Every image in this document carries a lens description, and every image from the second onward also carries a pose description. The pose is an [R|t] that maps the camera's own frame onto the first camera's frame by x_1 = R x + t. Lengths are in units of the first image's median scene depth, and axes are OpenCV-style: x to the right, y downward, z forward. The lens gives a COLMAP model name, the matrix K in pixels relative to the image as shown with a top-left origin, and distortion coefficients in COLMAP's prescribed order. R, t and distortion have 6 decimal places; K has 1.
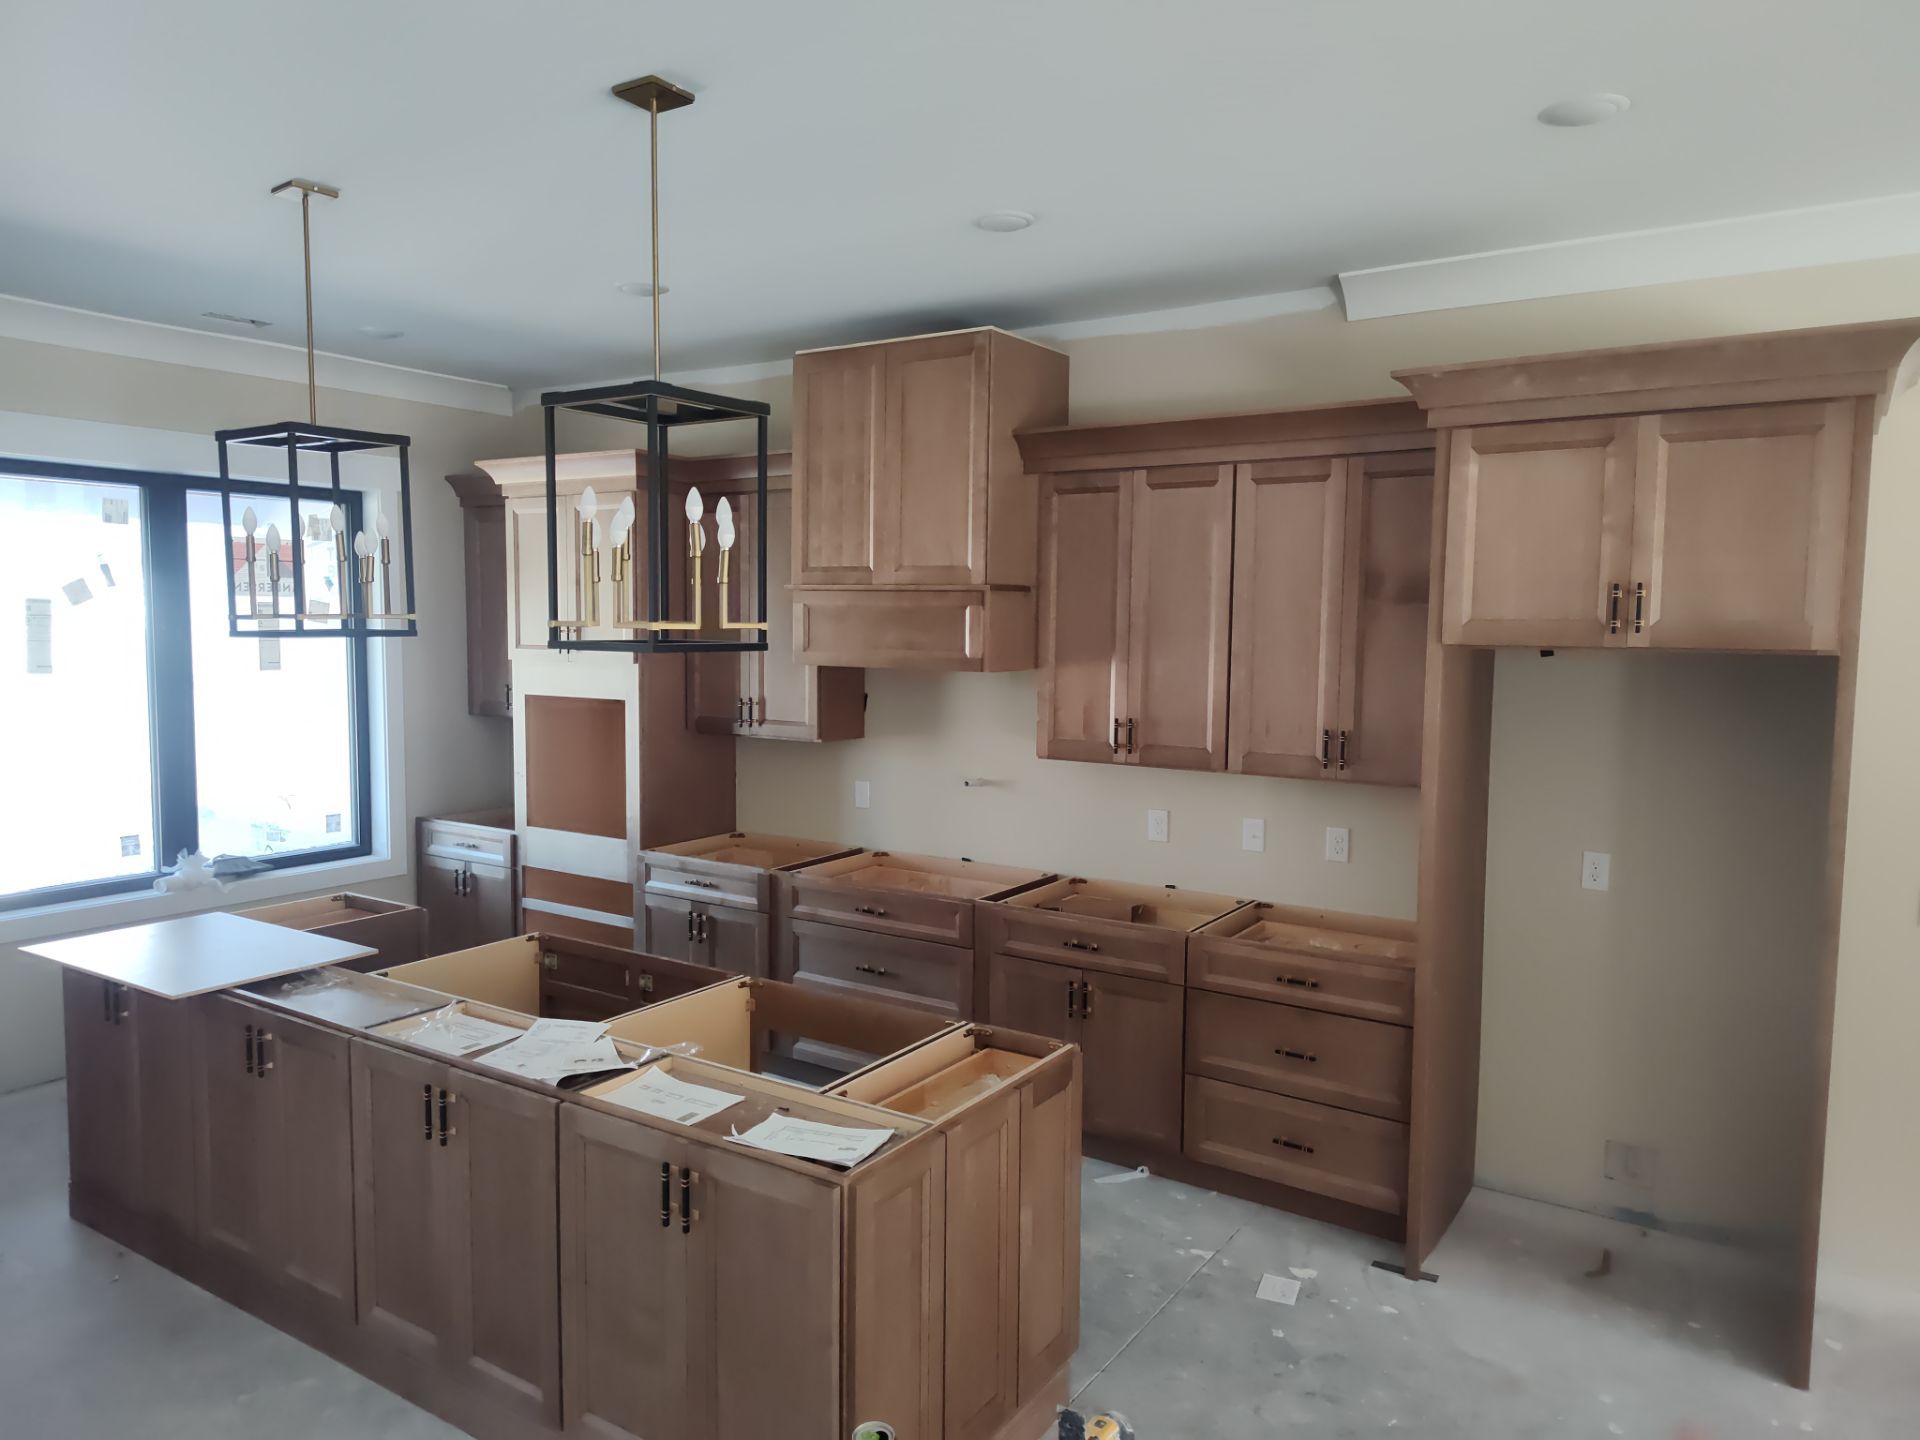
lens RADIAL K [[1271.2, 0, 1015.4], [0, 1271.2, 721.3], [0, 0, 1]] dist [0.066468, -0.080319]
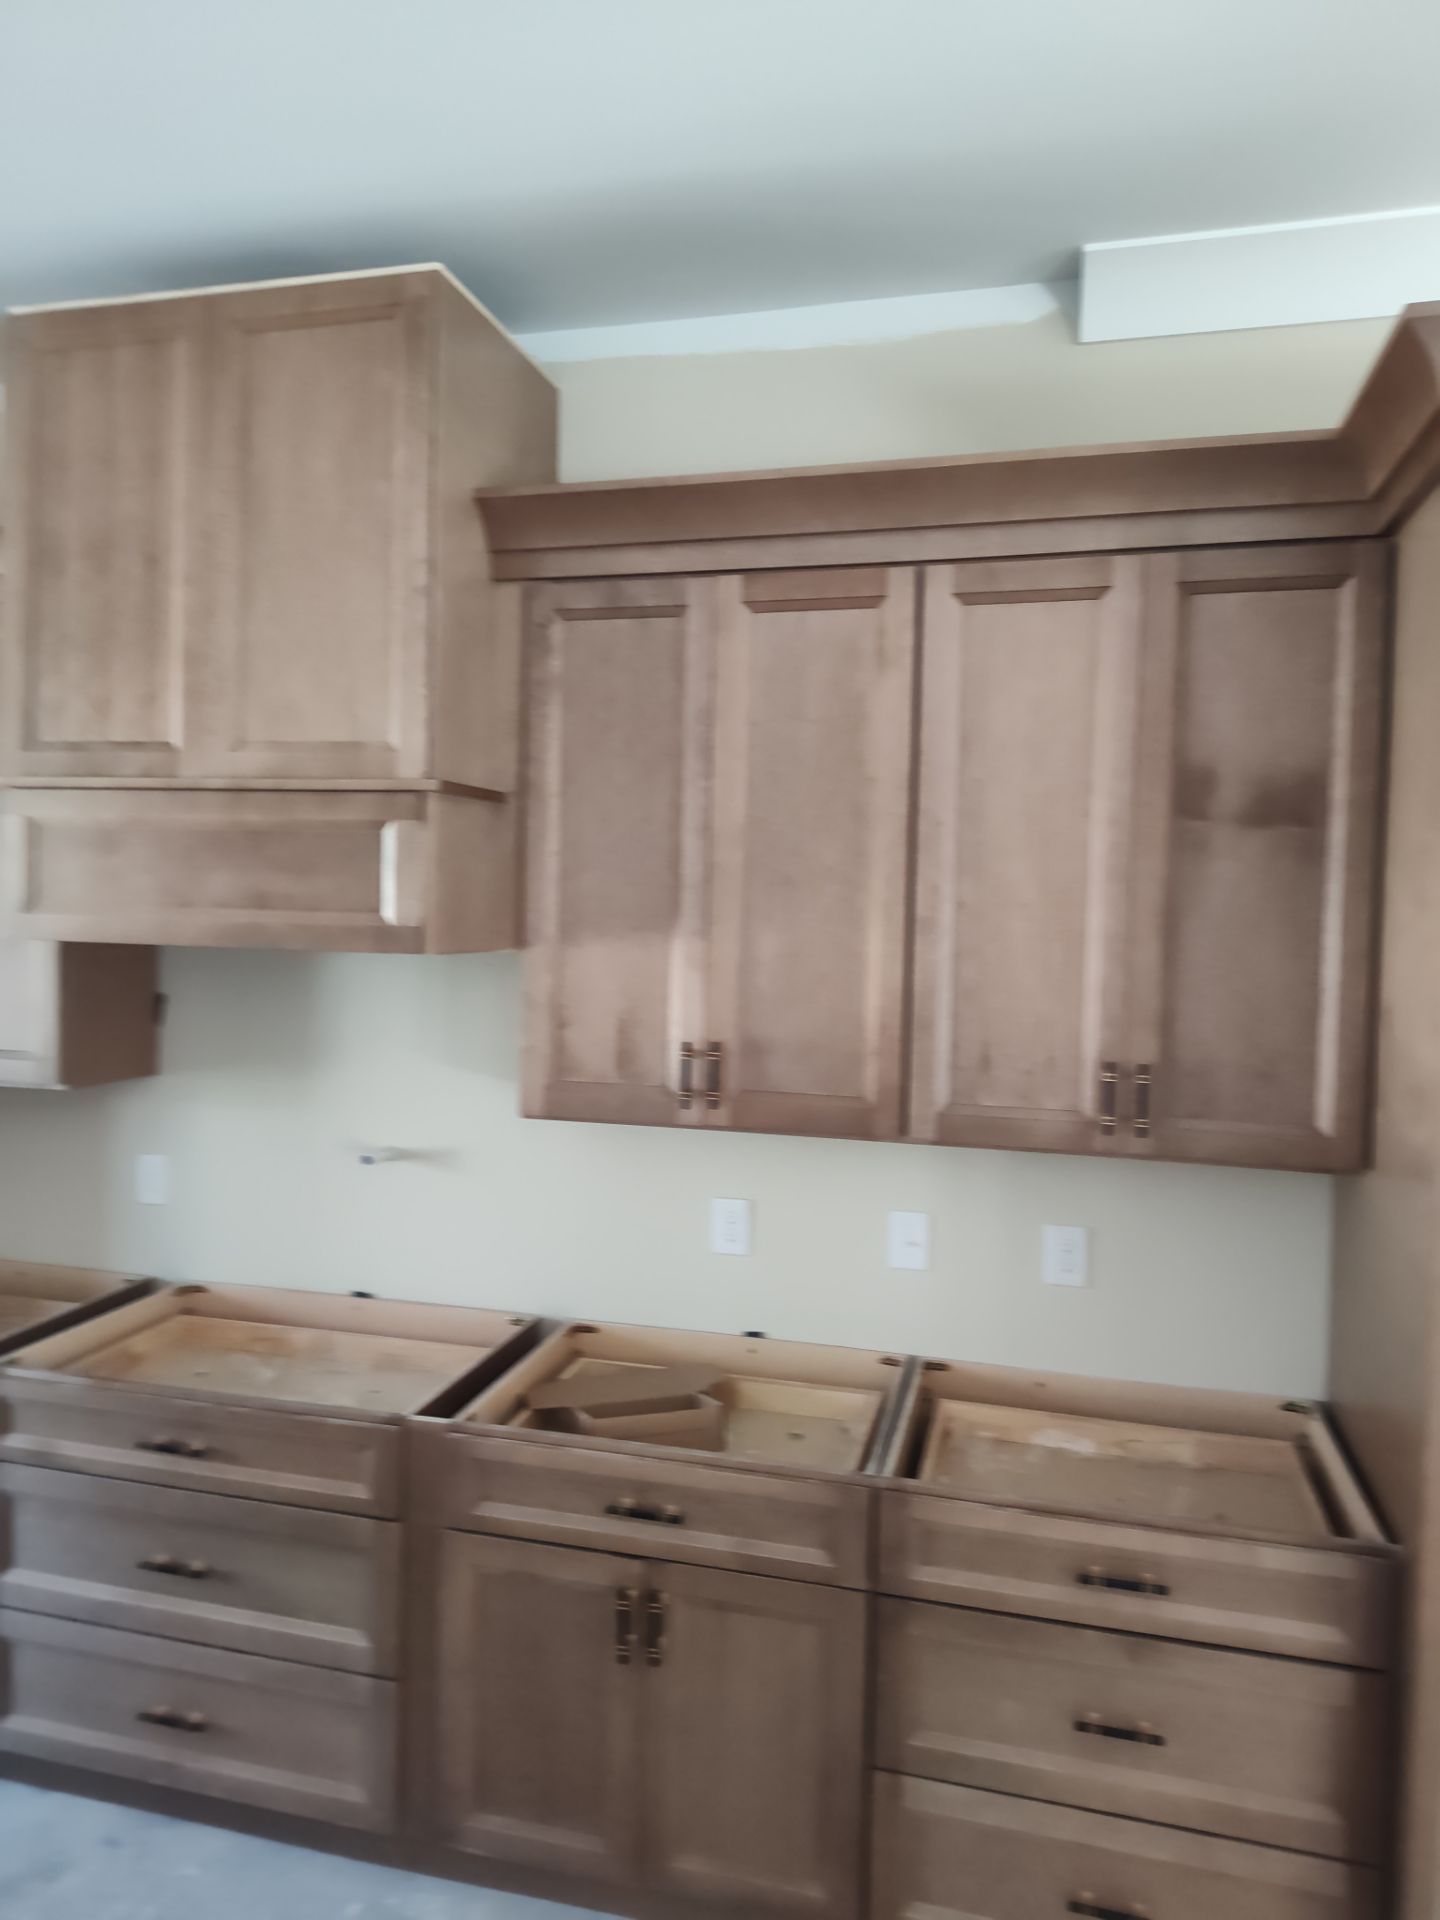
lens RADIAL K [[1271.2, 0, 734.1], [0, 1271.2, 961.6], [0, 0, 1]] dist [0.066468, -0.080319]
pose [[0.952494, -0.003150, 0.304542, -0.061227], [0.012992, 0.999457, -0.030294, -0.018925], [-0.304281, 0.032812, 0.952017, 0.478730]]
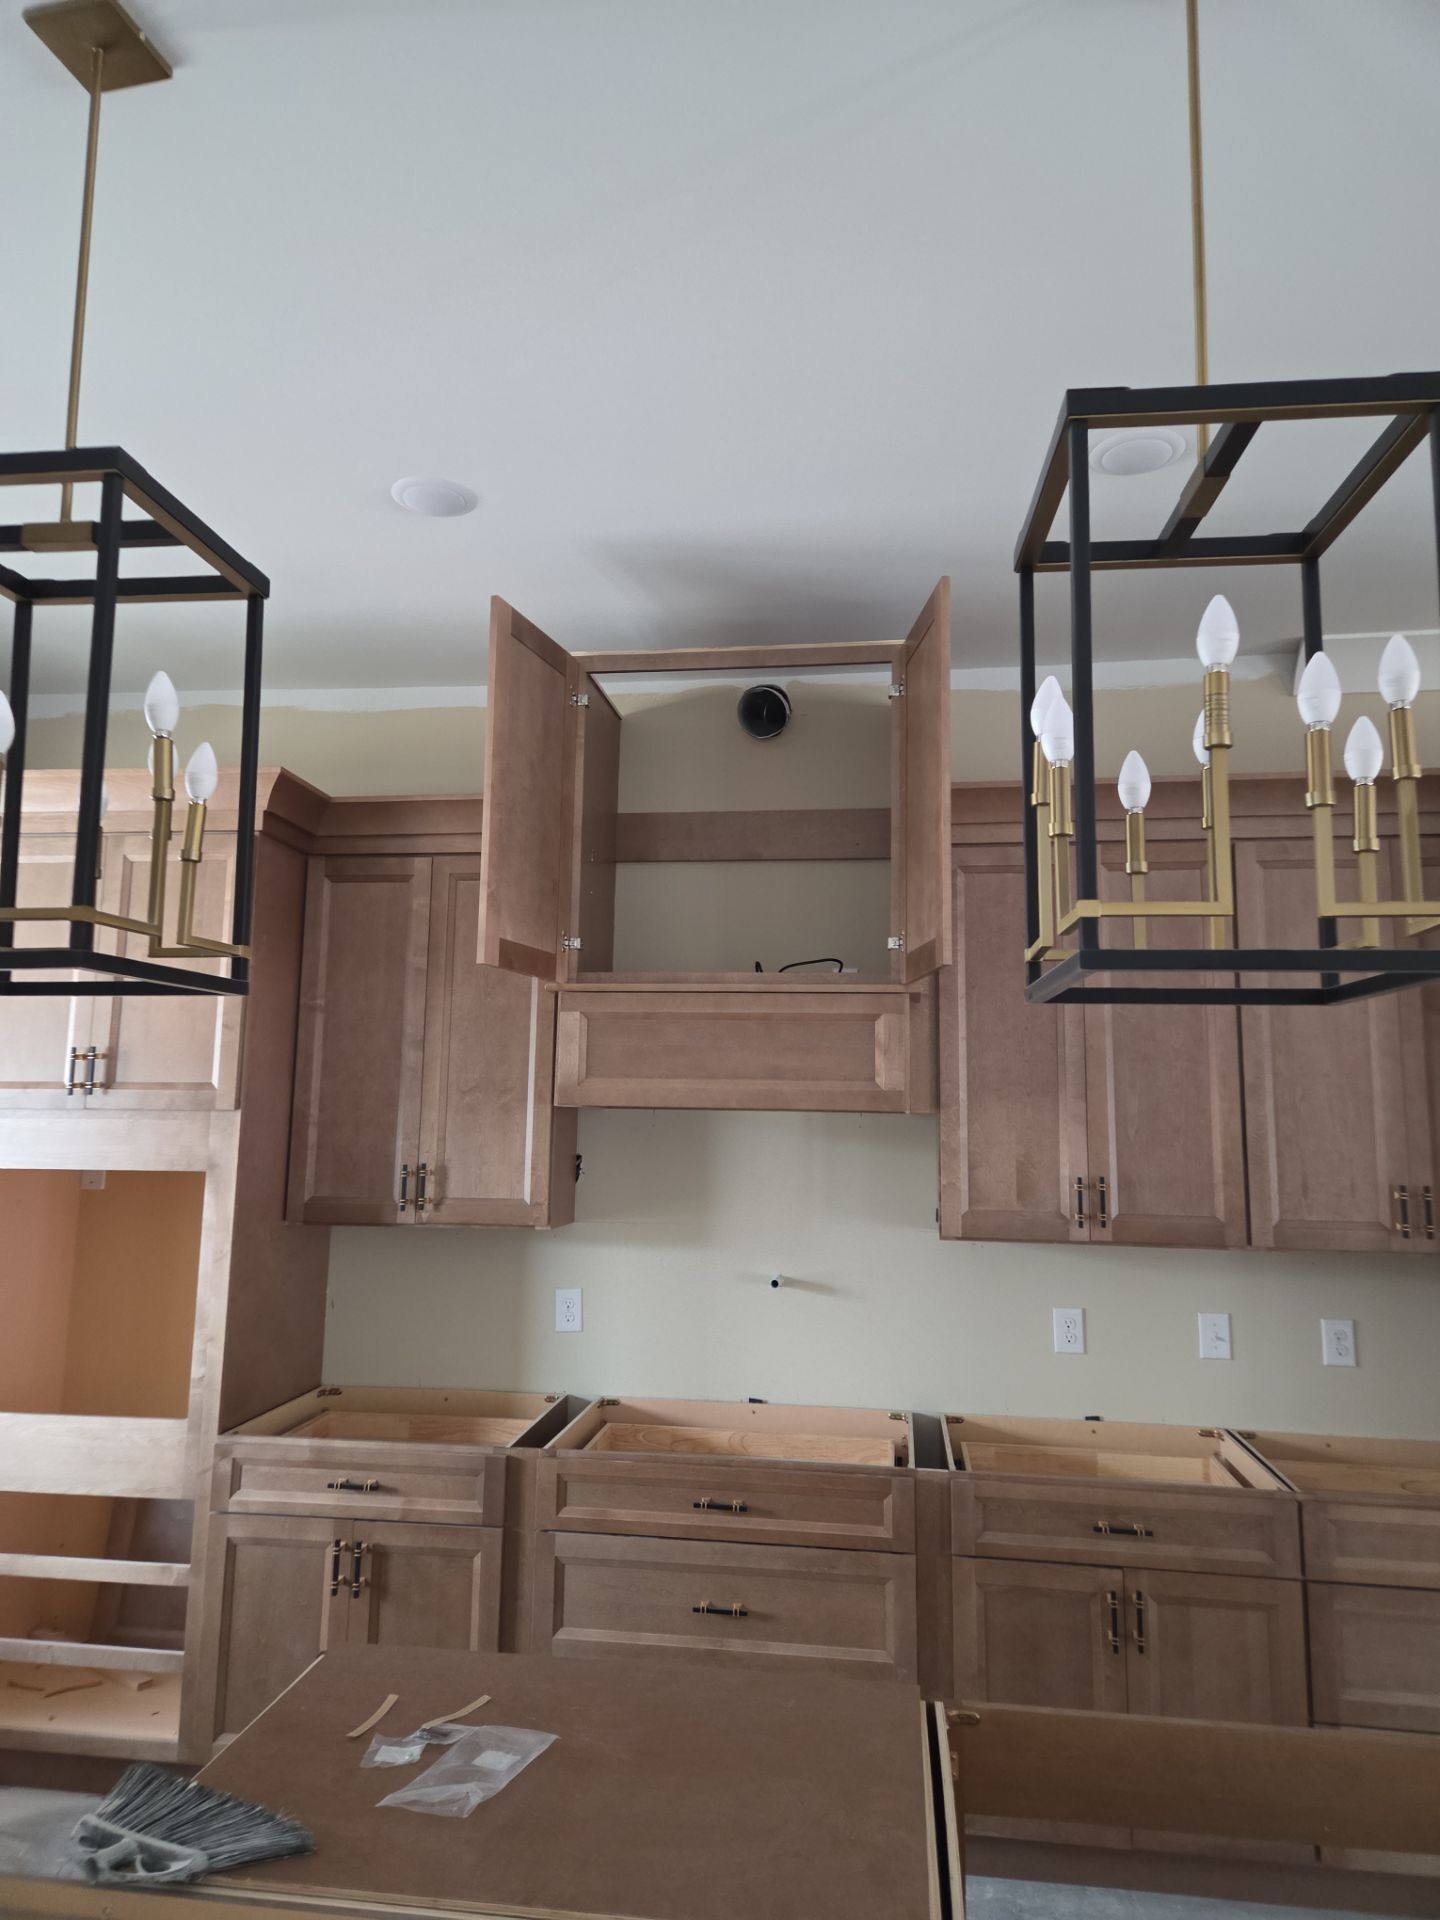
lens RADIAL K [[1240.6, 0, 720.0], [0, 1240.6, 960.0], [0, 0, 1]] dist [0.040025, 0.000392]
pose [[0.913052, 0.053664, 0.404298, -0.385847], [0.028676, 0.980405, -0.194893, 0.008438], [-0.406835, 0.189541, 0.893622, 0.423242]]
